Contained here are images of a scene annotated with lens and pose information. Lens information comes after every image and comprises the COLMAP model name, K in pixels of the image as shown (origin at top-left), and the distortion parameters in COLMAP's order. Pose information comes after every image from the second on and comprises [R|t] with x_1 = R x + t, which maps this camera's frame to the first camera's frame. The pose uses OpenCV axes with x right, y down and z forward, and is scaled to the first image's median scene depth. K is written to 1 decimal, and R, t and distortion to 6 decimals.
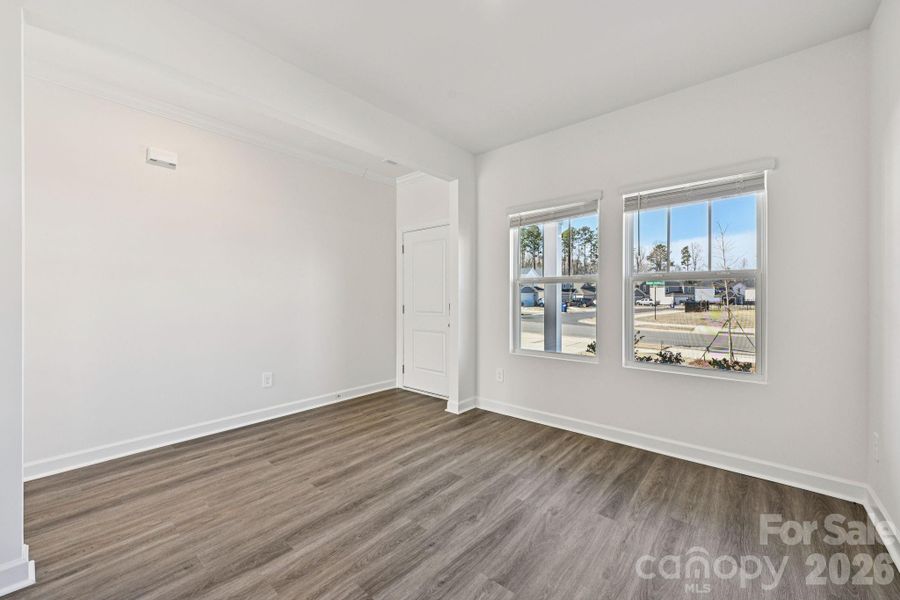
lens RADIAL K [[349.2, 0, 450.0], [0, 349.2, 300.0], [0, 0, 1]] dist [0.001079, 0.000224]
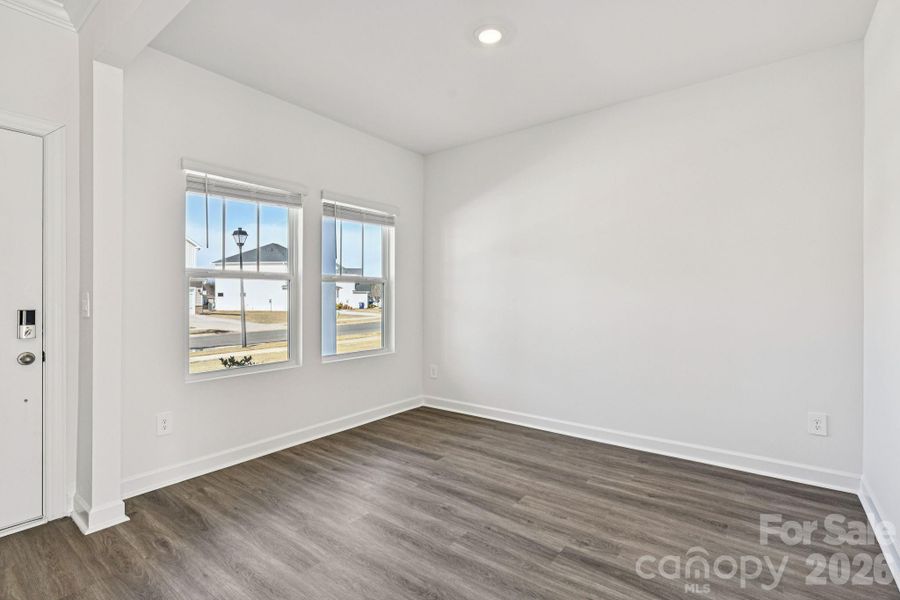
lens RADIAL K [[408.1, 0, 447.5], [0, 408.1, 301.4], [0, 0, 1]] dist [-0.001689, -0.000286]
pose [[-0.027733, -0.011509, 0.999549, -0.812213], [0.010177, 0.999879, 0.011795, -0.004491], [-0.999564, 0.010500, -0.027613, 0.727477]]
